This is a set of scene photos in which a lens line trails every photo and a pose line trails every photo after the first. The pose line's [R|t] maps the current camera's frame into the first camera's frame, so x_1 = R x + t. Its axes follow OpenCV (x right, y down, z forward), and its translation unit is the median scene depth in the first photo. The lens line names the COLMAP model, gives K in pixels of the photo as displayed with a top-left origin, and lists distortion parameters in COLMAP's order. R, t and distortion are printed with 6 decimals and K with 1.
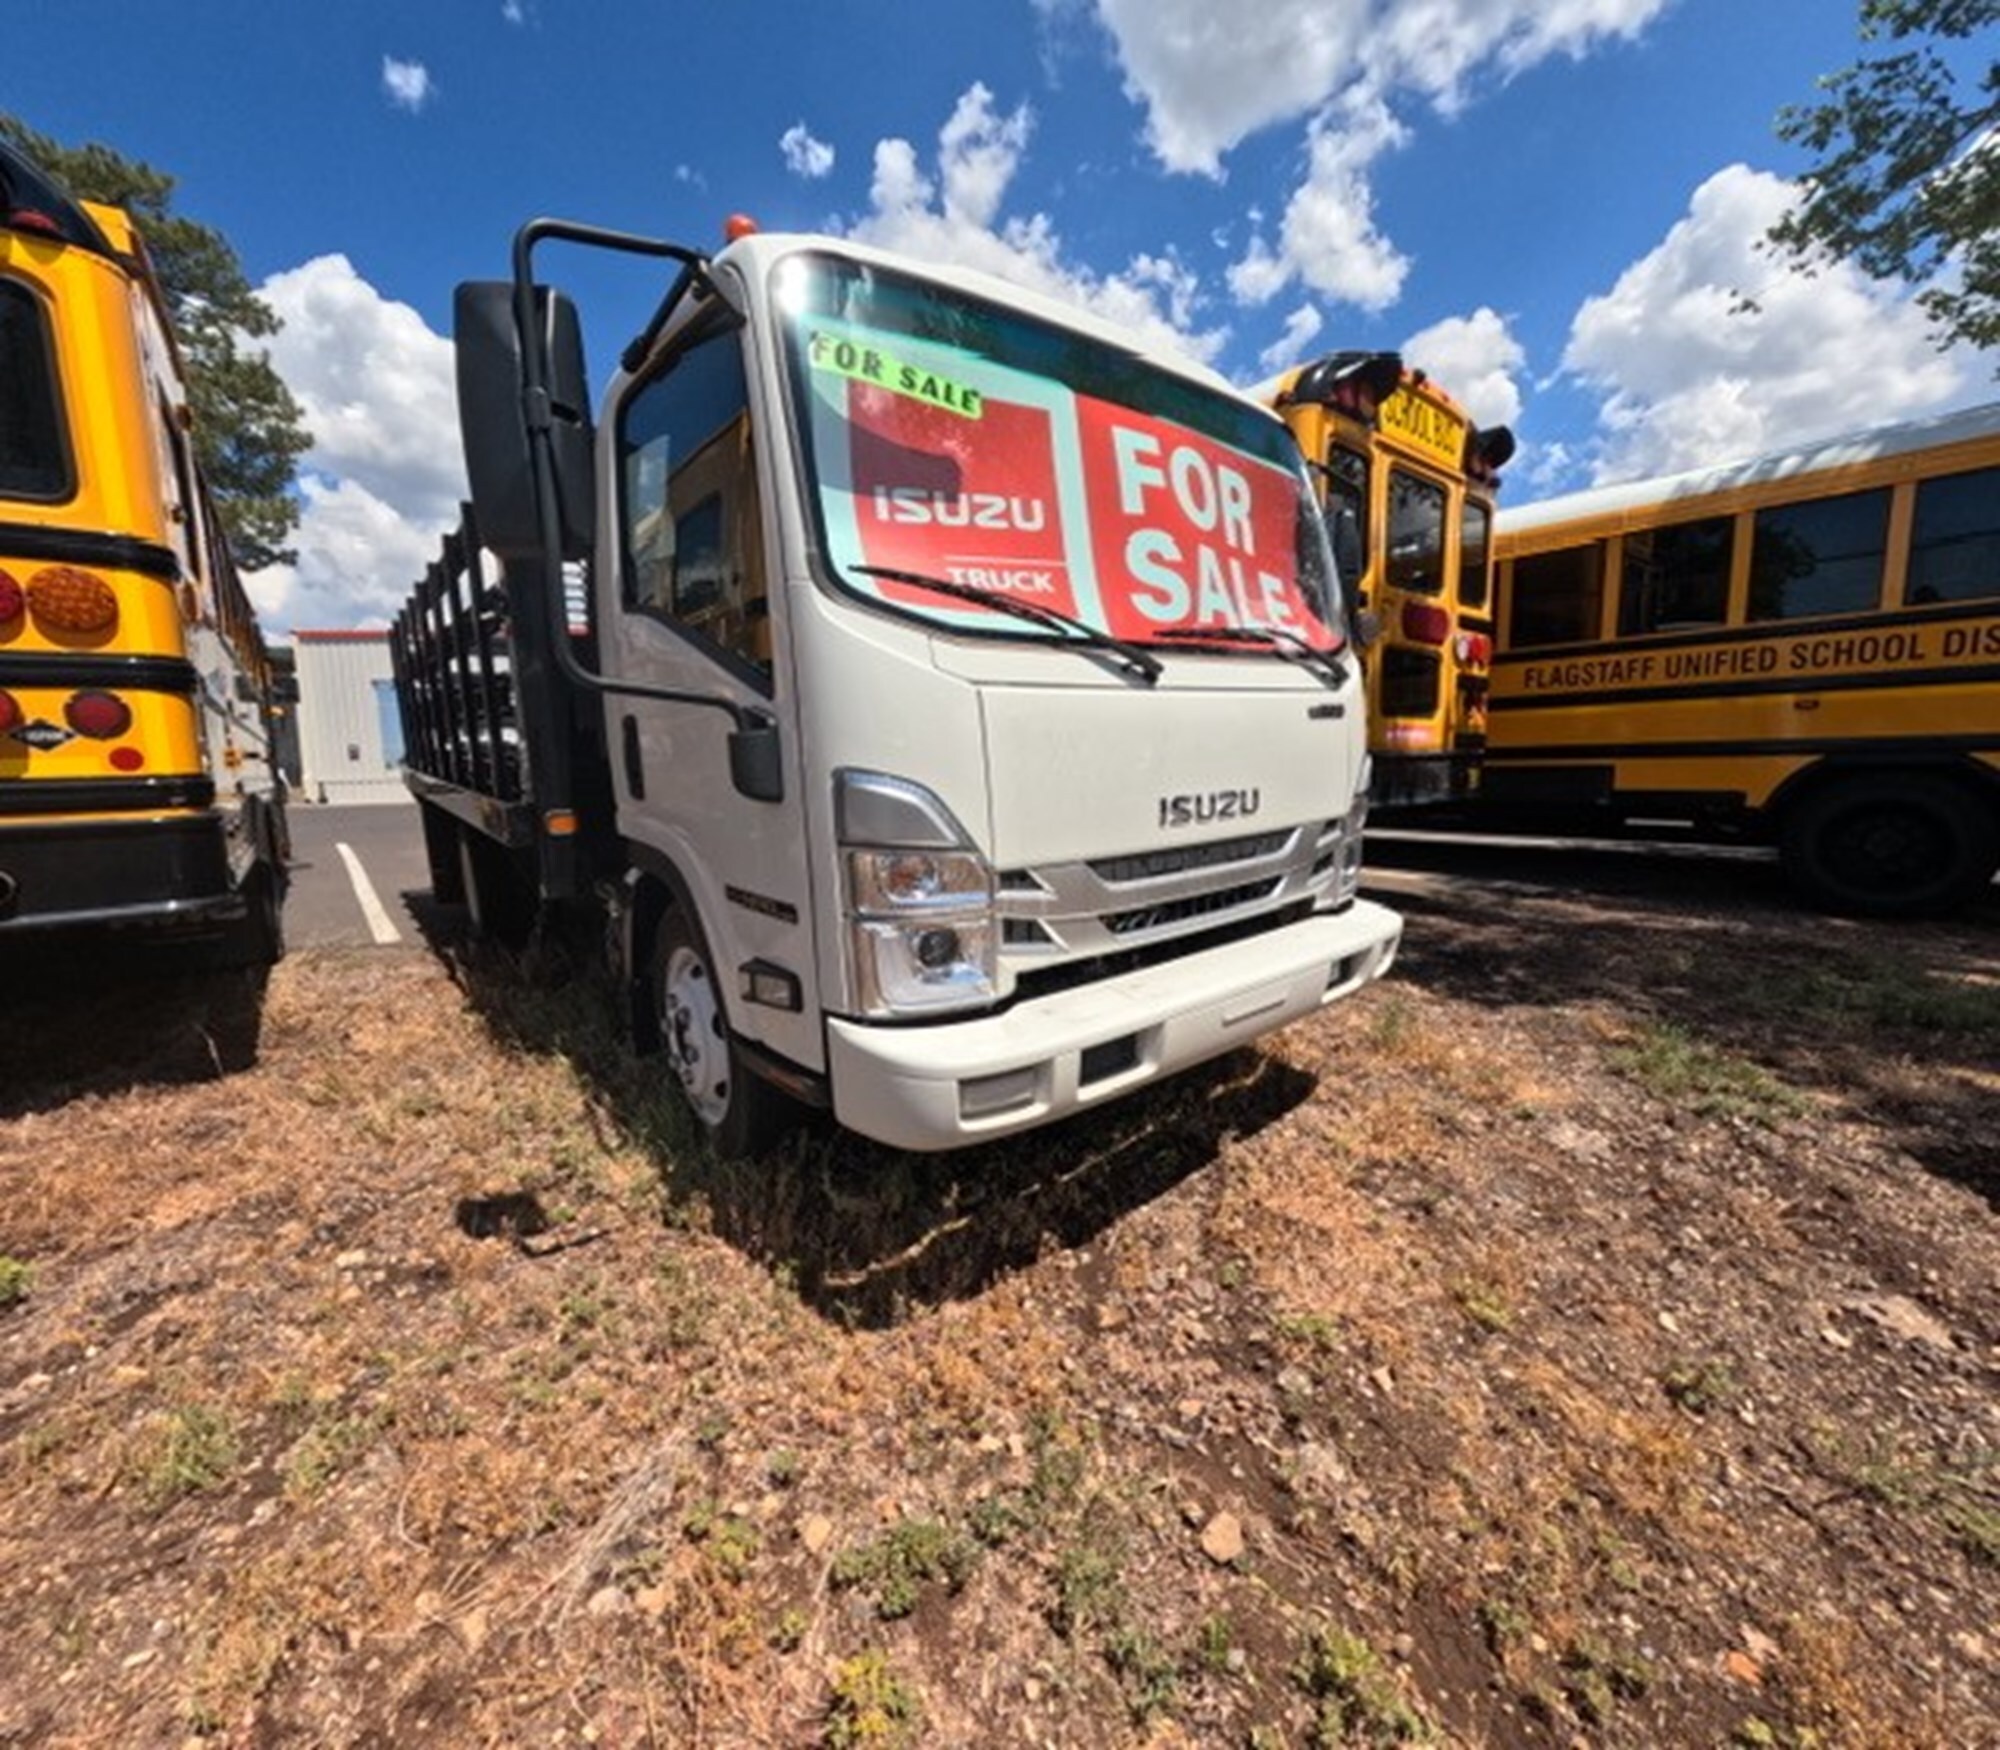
lens RADIAL K [[843.4, 0, 1001.3], [0, 843.4, 889.9], [0, 0, 1]] dist [0.000534, 0.000055]
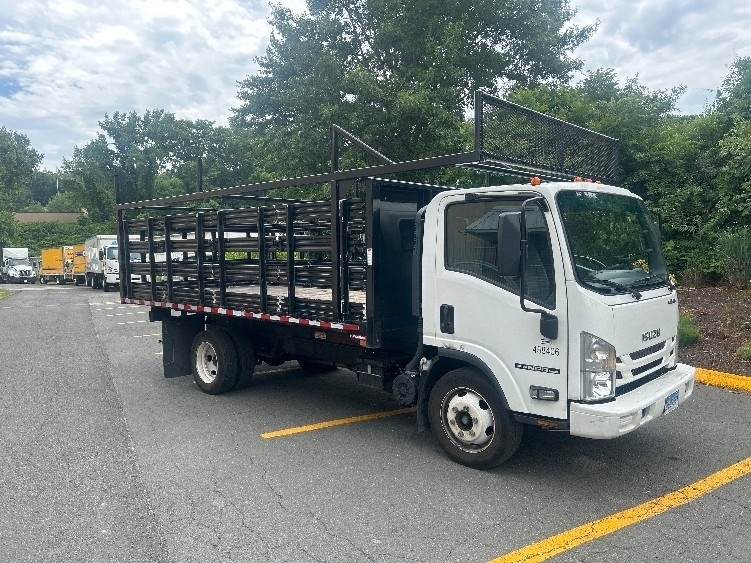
lens RADIAL K [[596.2, 0, 378.6], [0, 596.2, 288.7], [0, 0, 1]] dist [0.054443, 0.000880]
pose [[0.990338, -0.007574, 0.138471, -1.221489], [0.024583, 0.992282, -0.121542, -0.026031], [-0.136481, 0.123772, 0.982880, -1.258641]]
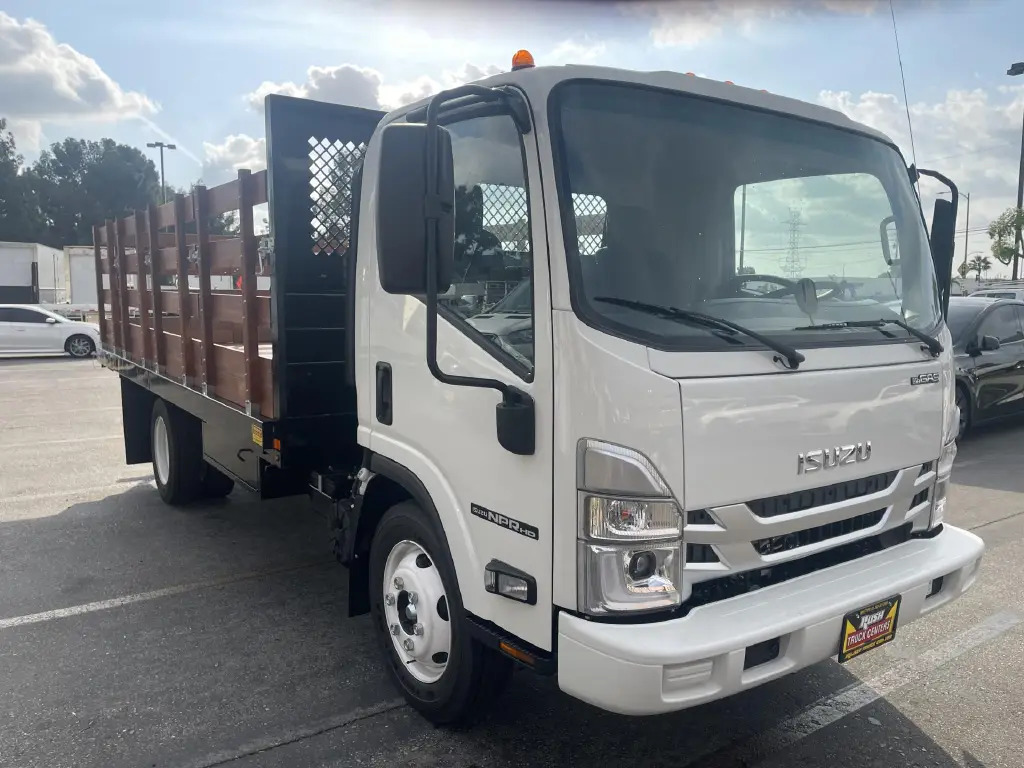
lens RADIAL K [[812.9, 0, 515.0], [0, 812.9, 387.4], [0, 0, 1]] dist [0.054443, 0.000880]
pose [[0.997204, 0.038496, -0.064050, -0.189985], [-0.043254, 0.996273, -0.074631, -0.103281], [0.060939, 0.077193, 0.995152, -0.339942]]
